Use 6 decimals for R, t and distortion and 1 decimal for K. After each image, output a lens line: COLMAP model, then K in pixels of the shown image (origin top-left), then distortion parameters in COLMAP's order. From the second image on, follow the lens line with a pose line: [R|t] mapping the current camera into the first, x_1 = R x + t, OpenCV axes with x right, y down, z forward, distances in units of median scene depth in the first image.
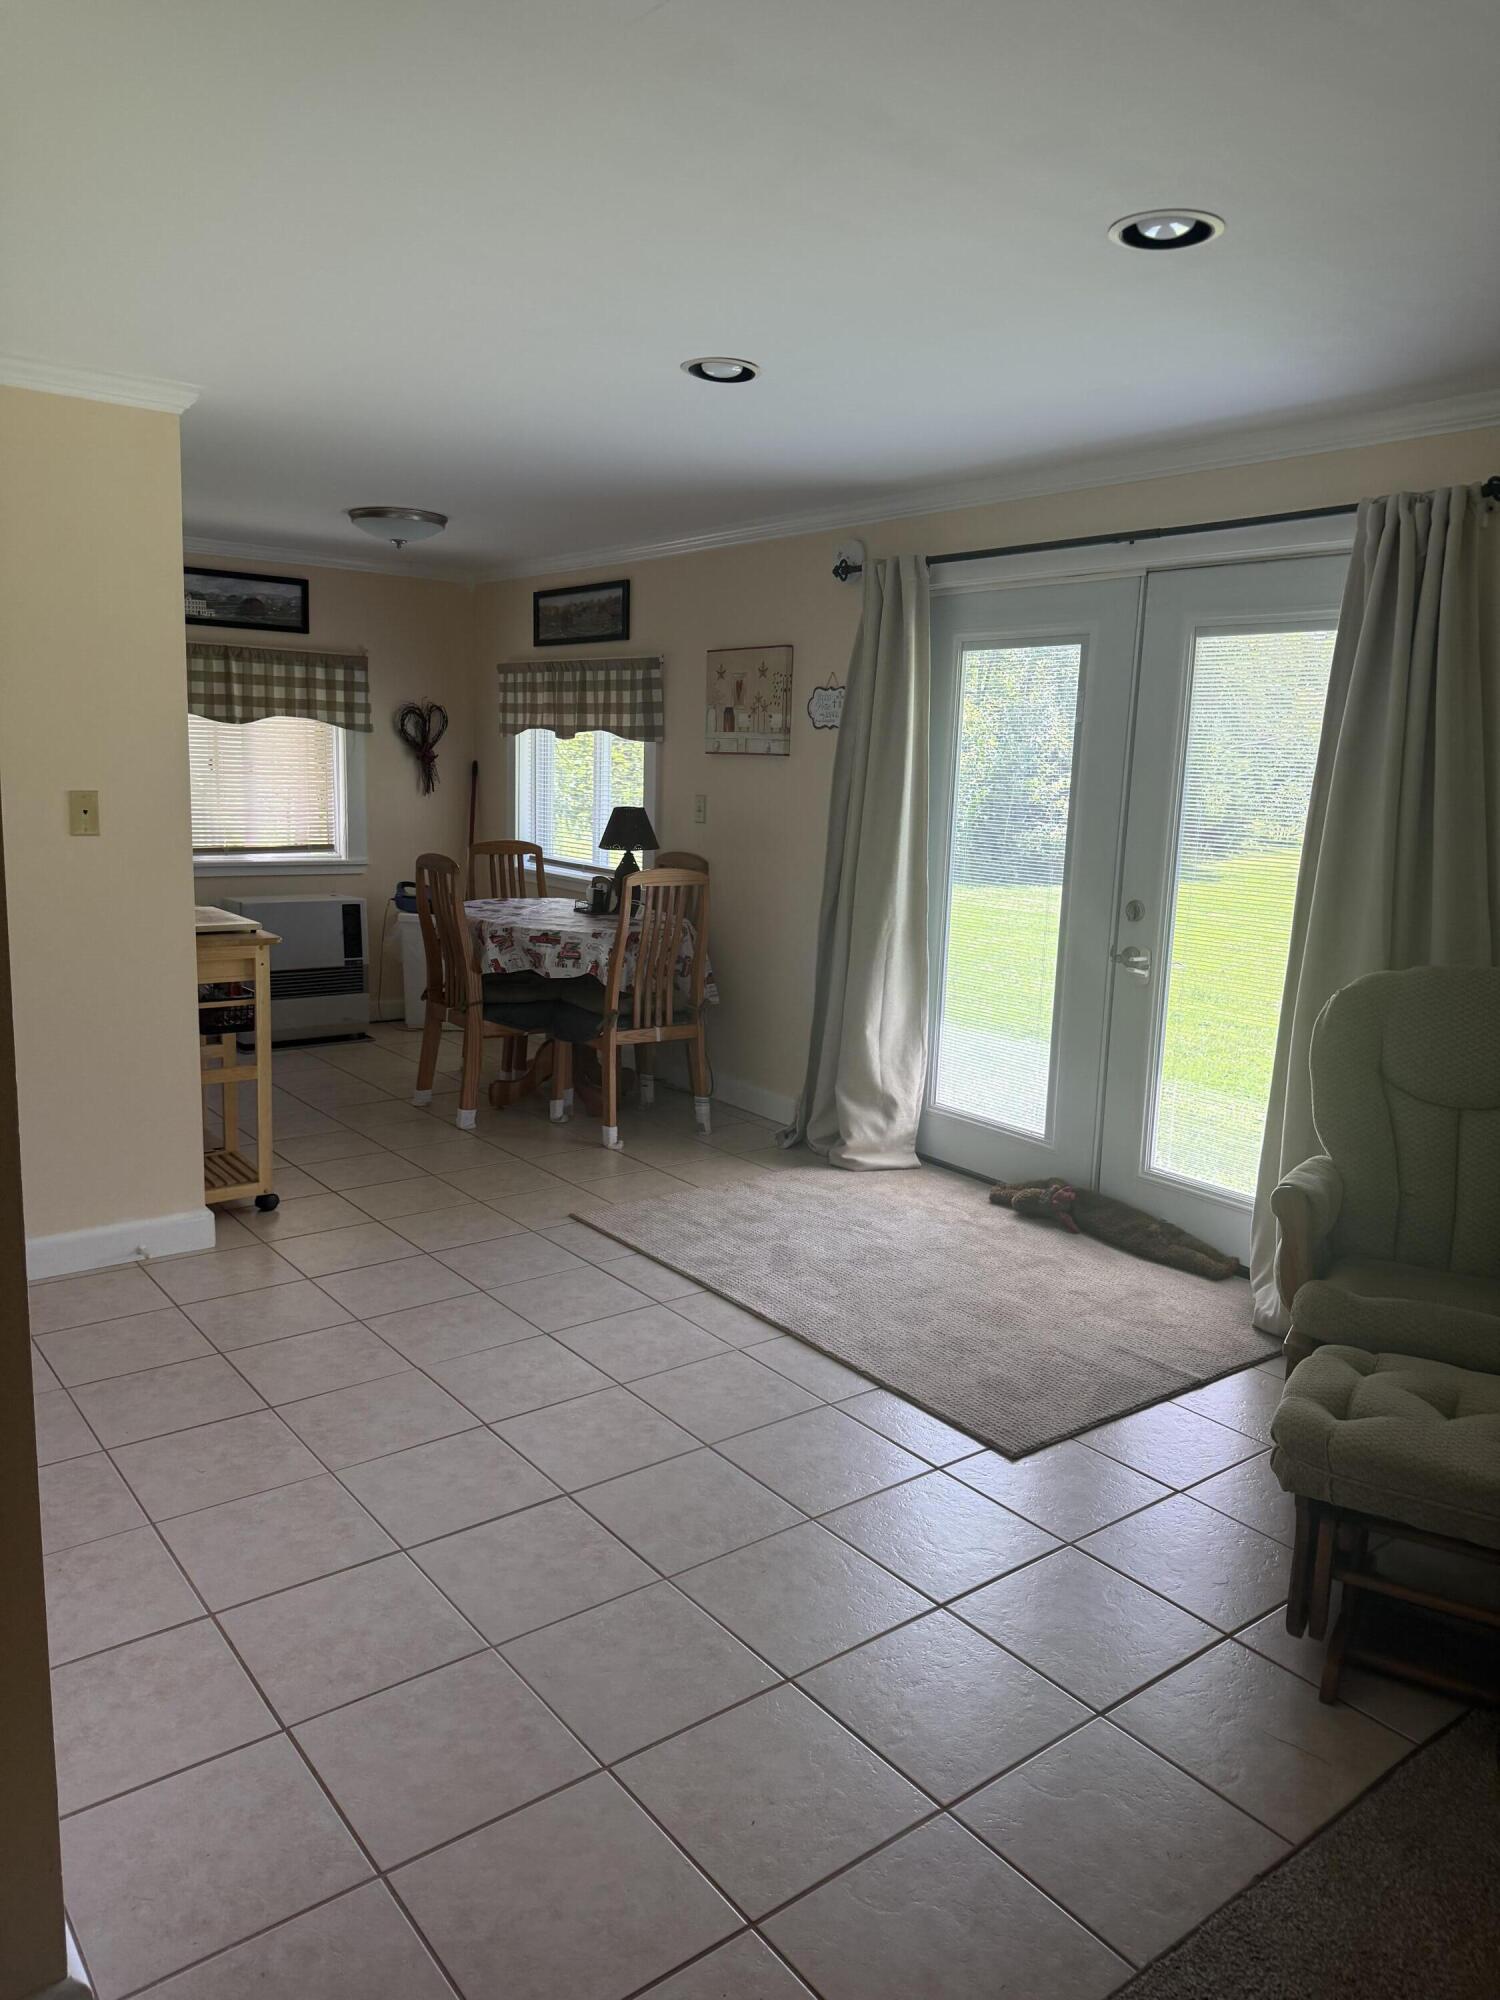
lens RADIAL K [[1385.2, 0, 746.7], [0, 1385.2, 1001.0], [0, 0, 1]] dist [0.069945, -0.106430]
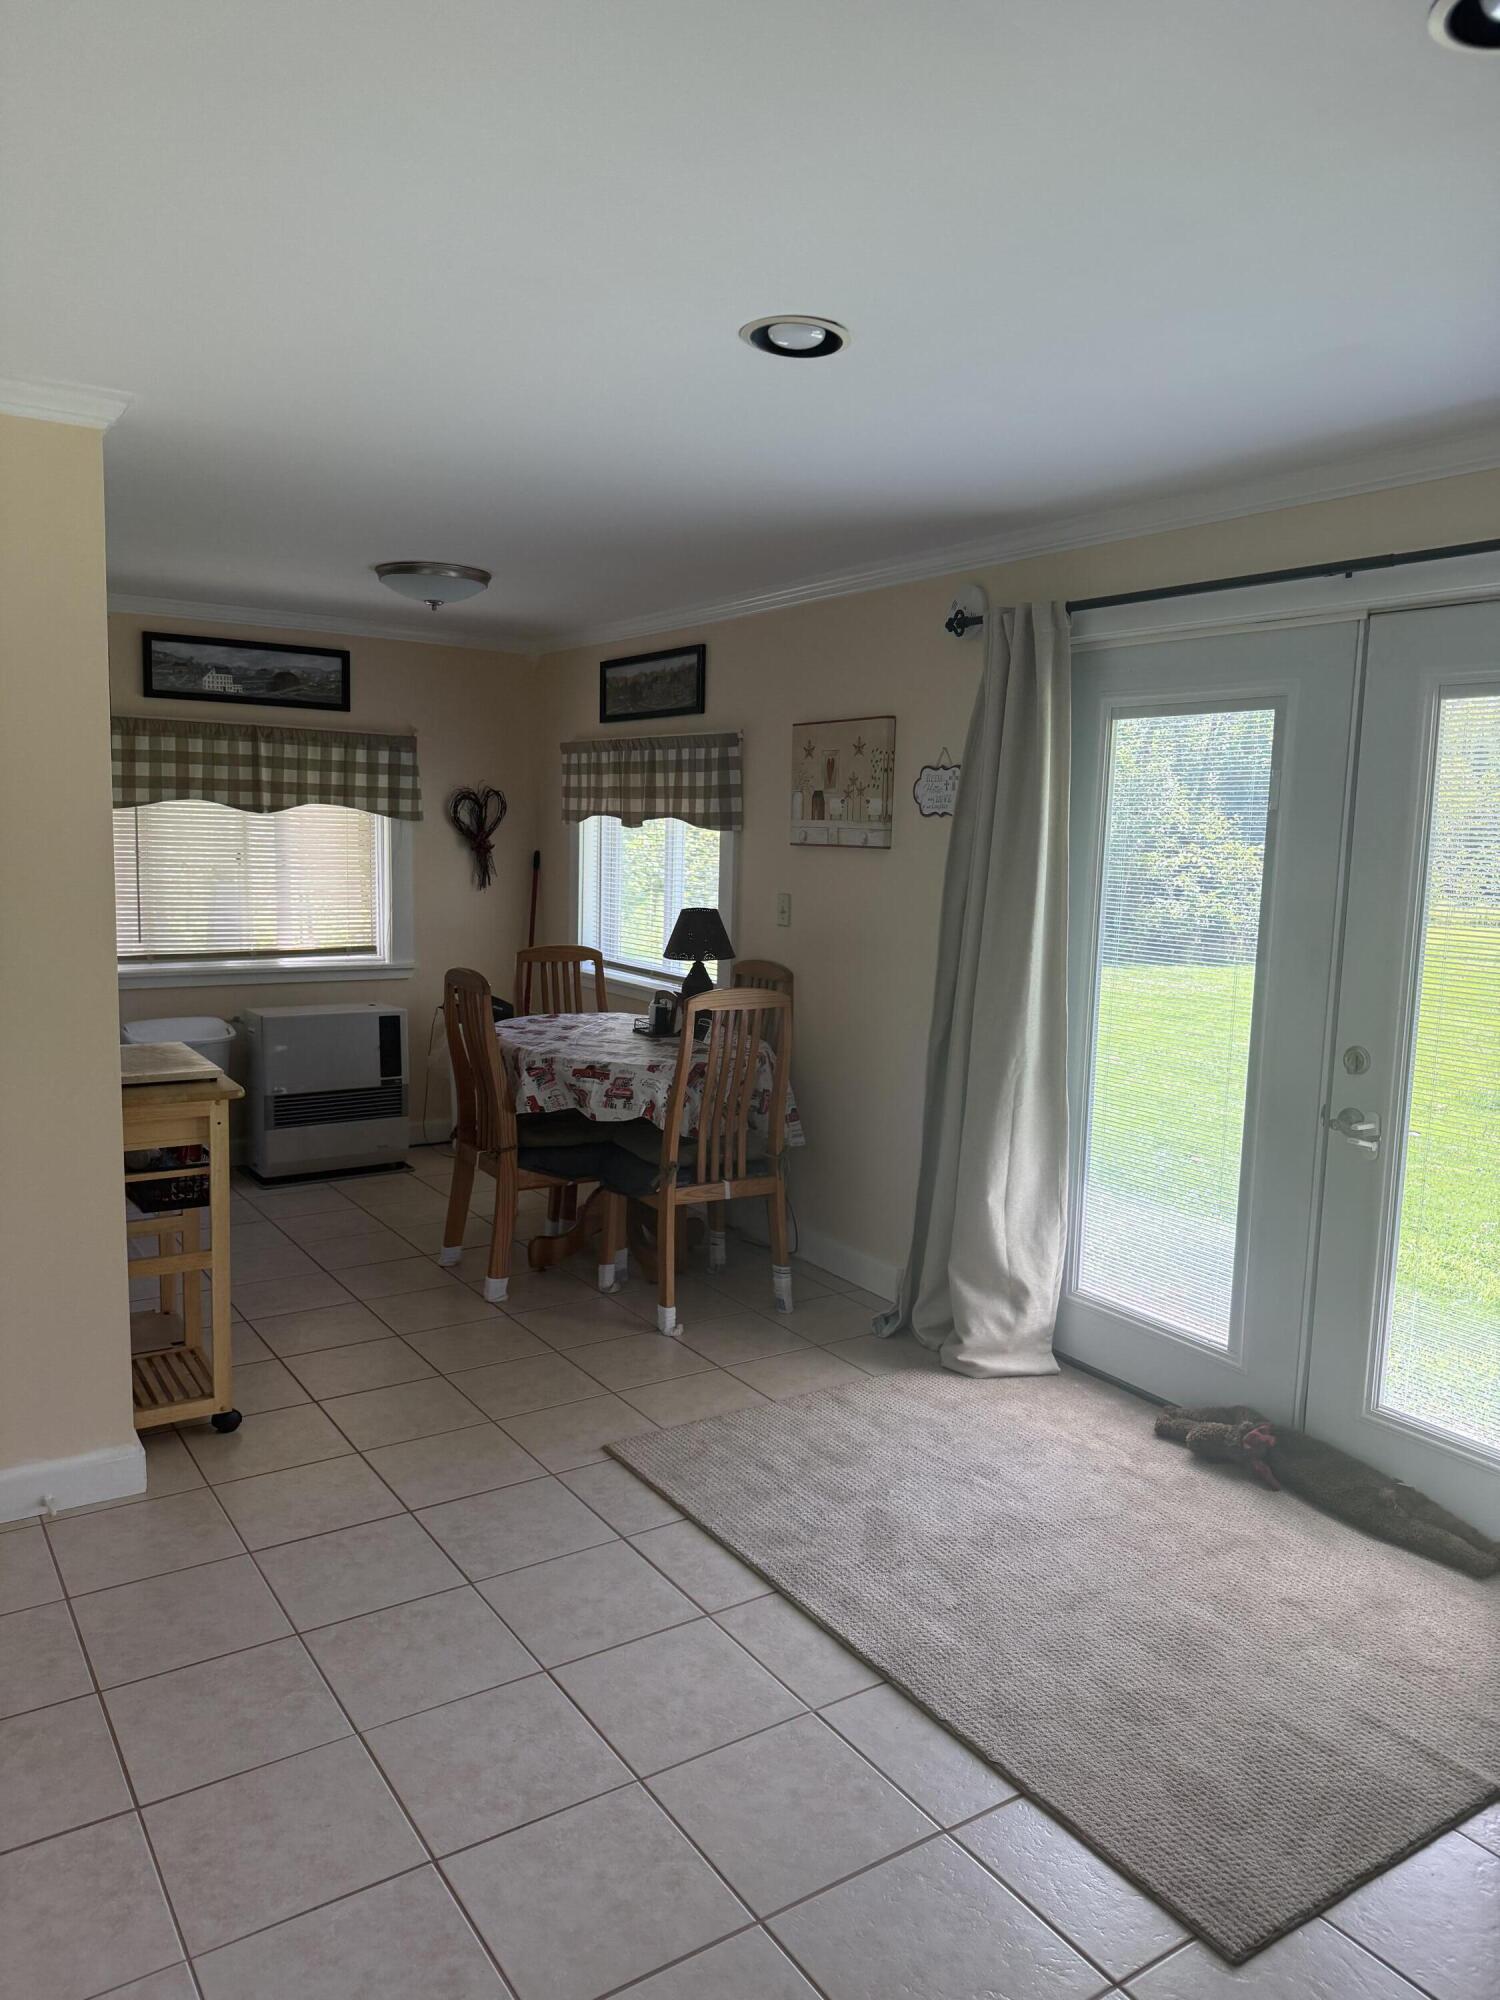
lens RADIAL K [[1385.2, 0, 751.9], [0, 1385.2, 1014.1], [0, 0, 1]] dist [0.069945, -0.106430]
pose [[0.997463, 0.003741, -0.071086, 0.007960], [-0.006758, 0.999084, -0.042251, -0.047770], [0.070863, 0.042625, 0.996575, 0.195445]]
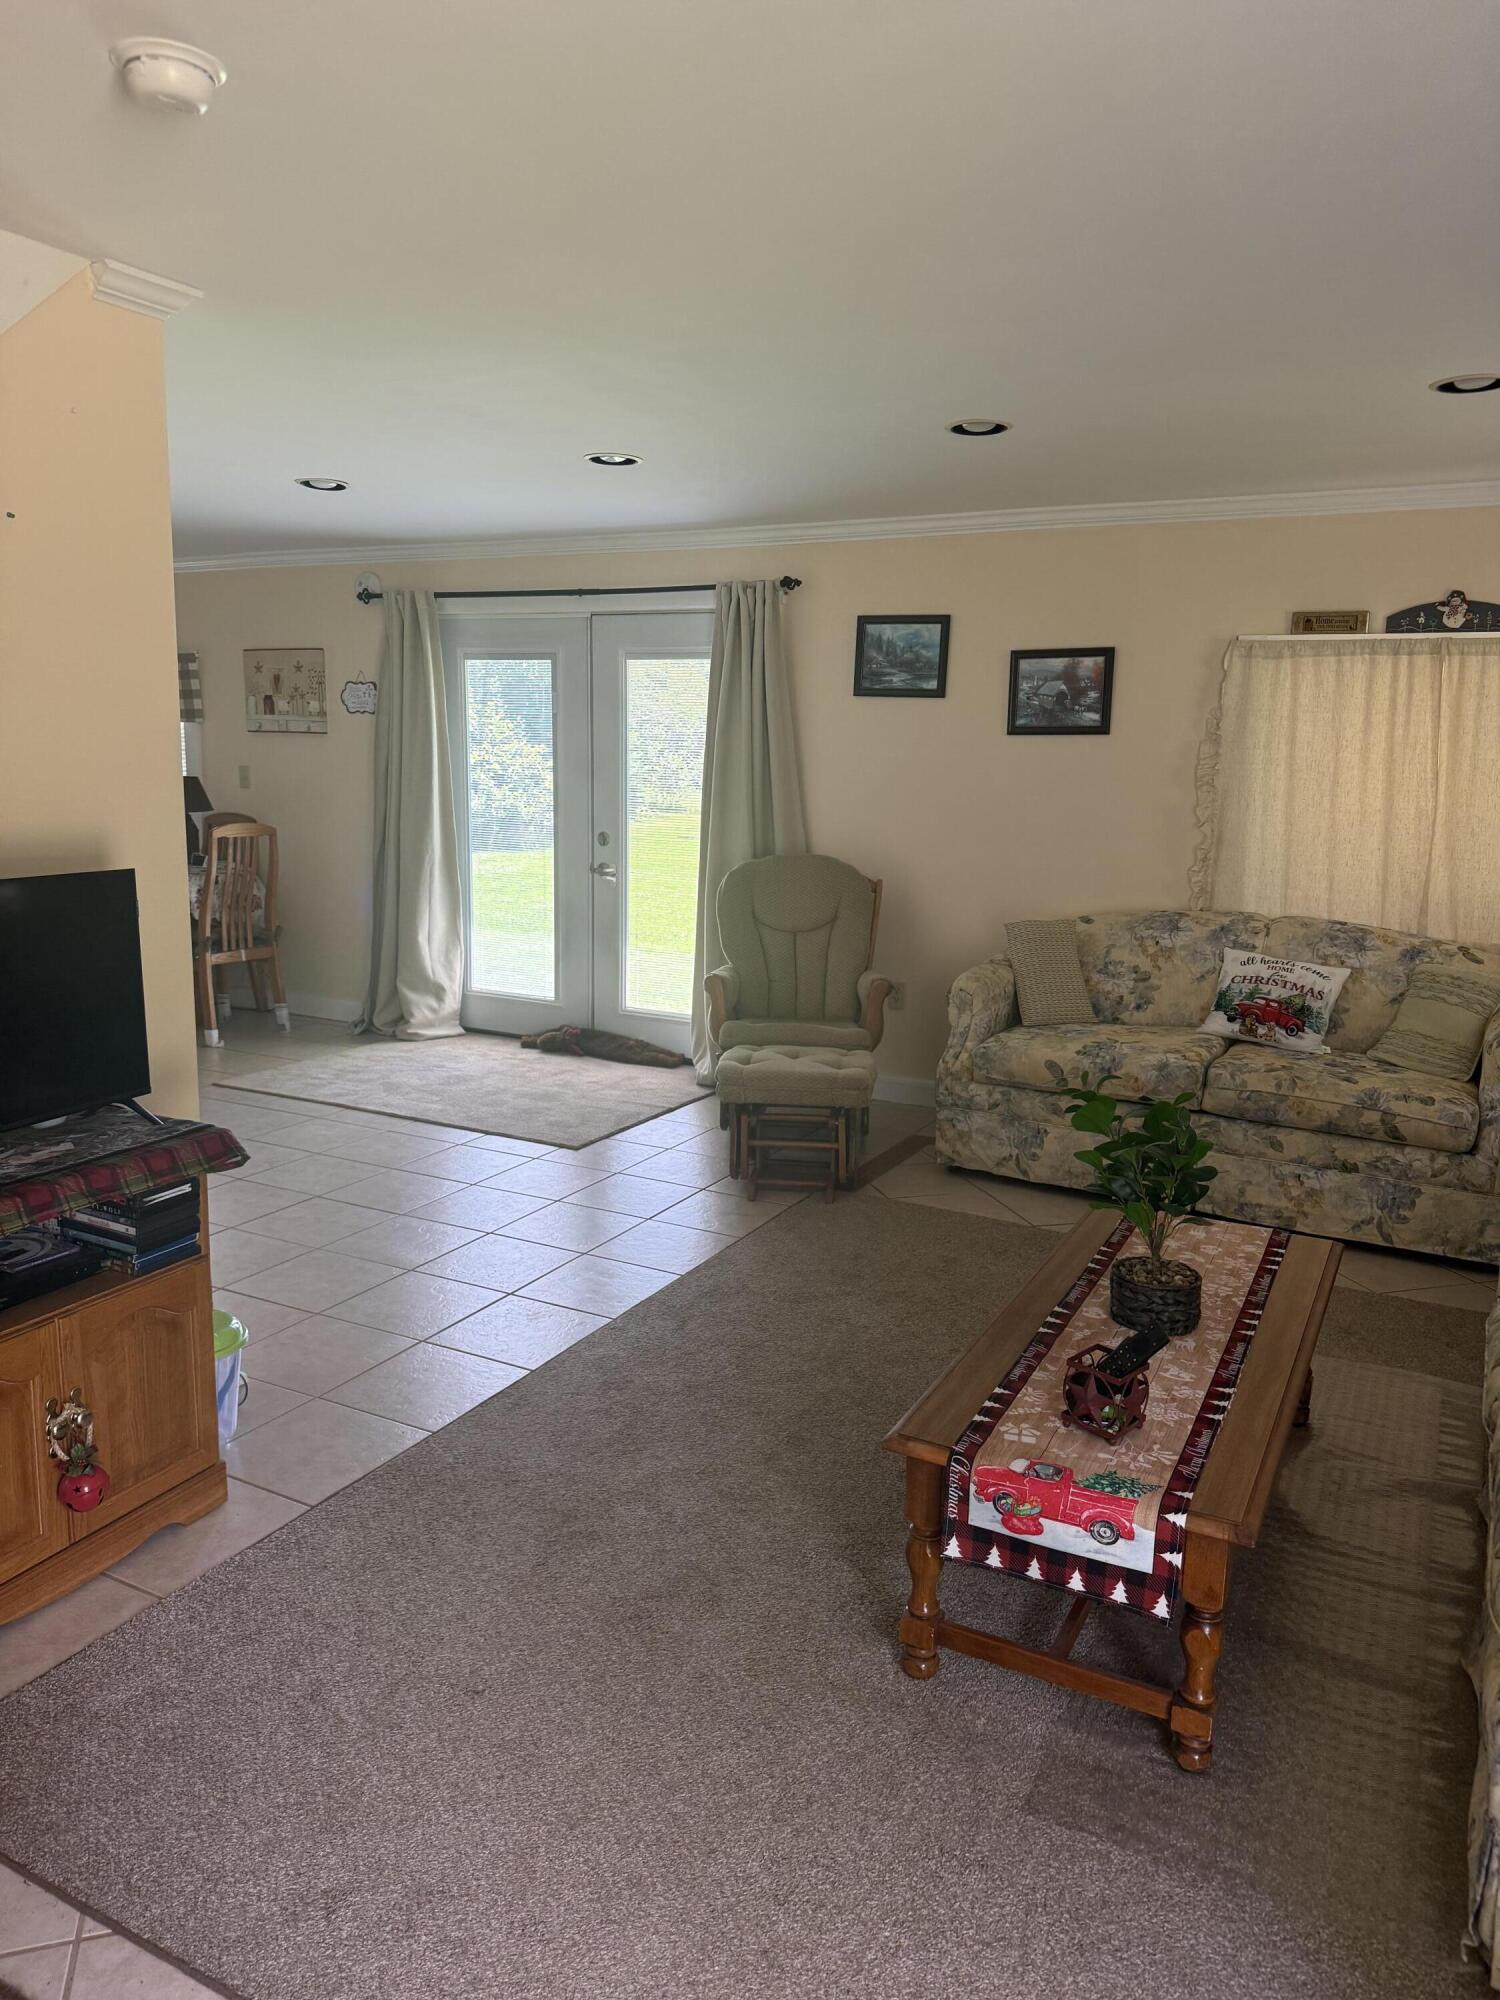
lens RADIAL K [[1385.2, 0, 757.3], [0, 1385.2, 995.4], [0, 0, 1]] dist [0.069945, -0.106430]
pose [[0.911072, -0.086294, 0.403115, -0.163124], [0.078449, 0.996269, 0.035969, 0.054384], [-0.404715, -0.001147, 0.914442, -0.380866]]
